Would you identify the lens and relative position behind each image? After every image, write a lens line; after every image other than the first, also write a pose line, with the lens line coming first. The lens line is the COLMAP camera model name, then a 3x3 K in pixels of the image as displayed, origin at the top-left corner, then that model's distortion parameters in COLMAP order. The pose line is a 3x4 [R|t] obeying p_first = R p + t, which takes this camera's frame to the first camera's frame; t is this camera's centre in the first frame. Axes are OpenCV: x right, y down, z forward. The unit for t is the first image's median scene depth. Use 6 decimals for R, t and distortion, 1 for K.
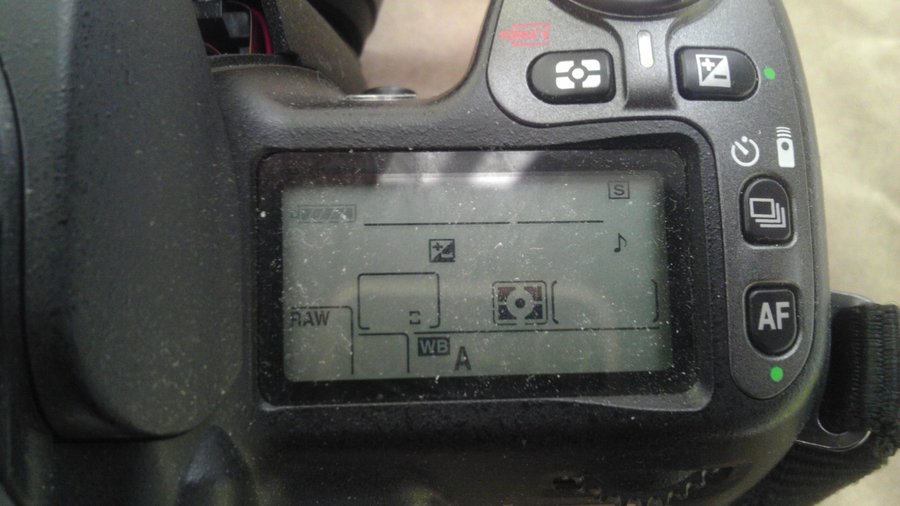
lens RADIAL K [[677.0, 0, 450.0], [0, 677.0, 253.0], [0, 0, 1]] dist [0.032252, -0.074279]
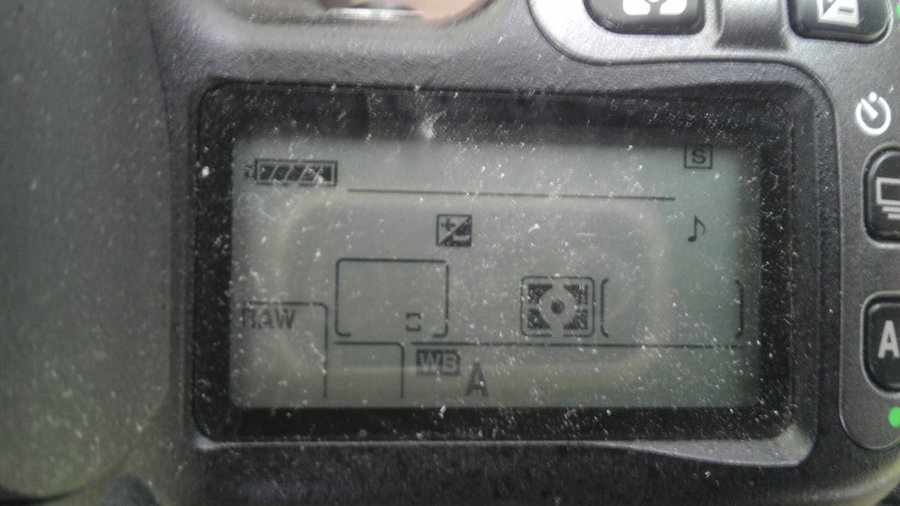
lens RADIAL K [[732.0, 0, 449.0], [0, 732.0, 236.5], [0, 0, 1]] dist [0.037107, -0.169768]
pose [[0.998857, 0.040393, 0.025551, -0.038743], [-0.041742, 0.997631, 0.054683, -0.041917], [-0.023282, -0.055687, 0.998177, 0.226419]]
